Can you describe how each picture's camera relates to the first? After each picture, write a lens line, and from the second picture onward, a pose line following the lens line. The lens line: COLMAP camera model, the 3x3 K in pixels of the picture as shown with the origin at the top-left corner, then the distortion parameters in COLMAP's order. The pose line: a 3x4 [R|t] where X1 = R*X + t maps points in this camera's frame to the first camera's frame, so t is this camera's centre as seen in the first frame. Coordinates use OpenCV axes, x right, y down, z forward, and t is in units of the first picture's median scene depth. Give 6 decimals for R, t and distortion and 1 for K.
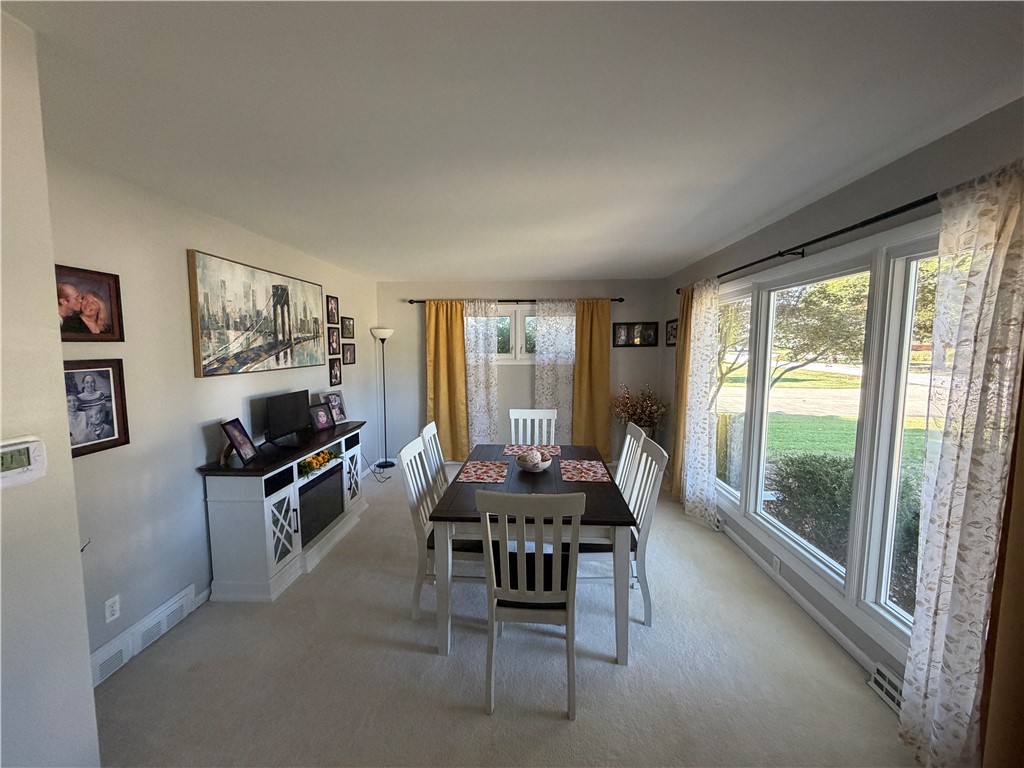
lens RADIAL K [[412.2, 0, 511.2], [0, 412.2, 384.1], [0, 0, 1]] dist [0.001211, 0.000063]
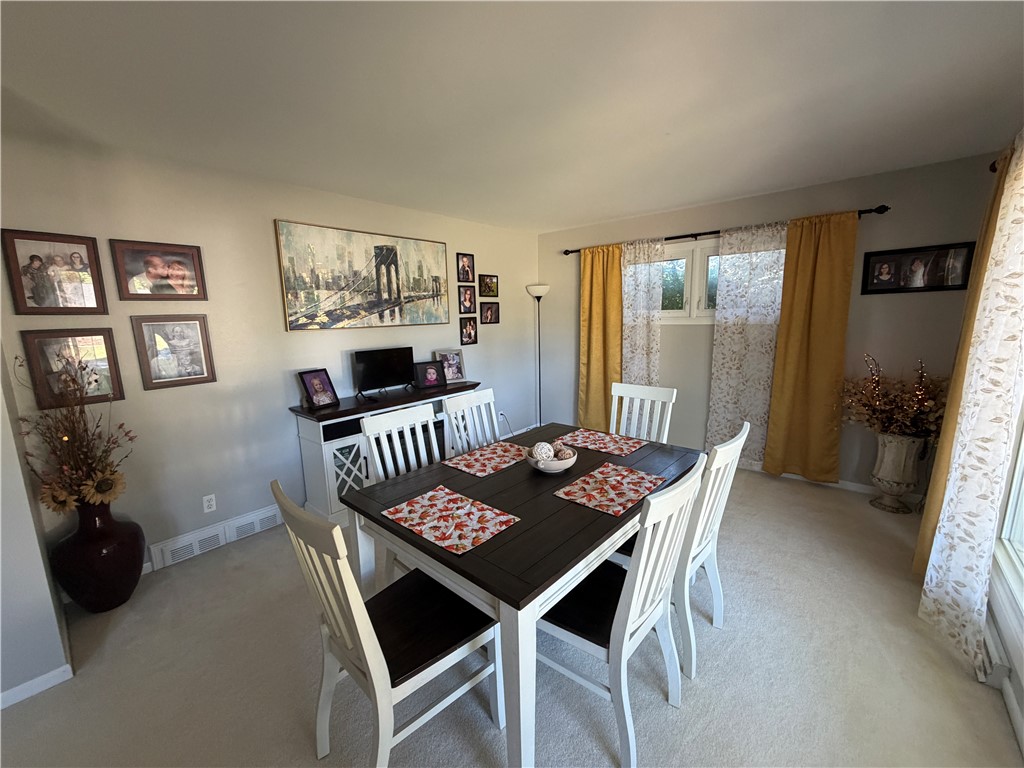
lens RADIAL K [[412.2, 0, 510.6], [0, 412.2, 383.3], [0, 0, 1]] dist [0.001211, 0.000063]
pose [[0.788642, 0.086688, -0.608711, 0.362449], [-0.035445, 0.994775, 0.095745, -0.003261], [0.613830, -0.053933, 0.787594, 0.353621]]
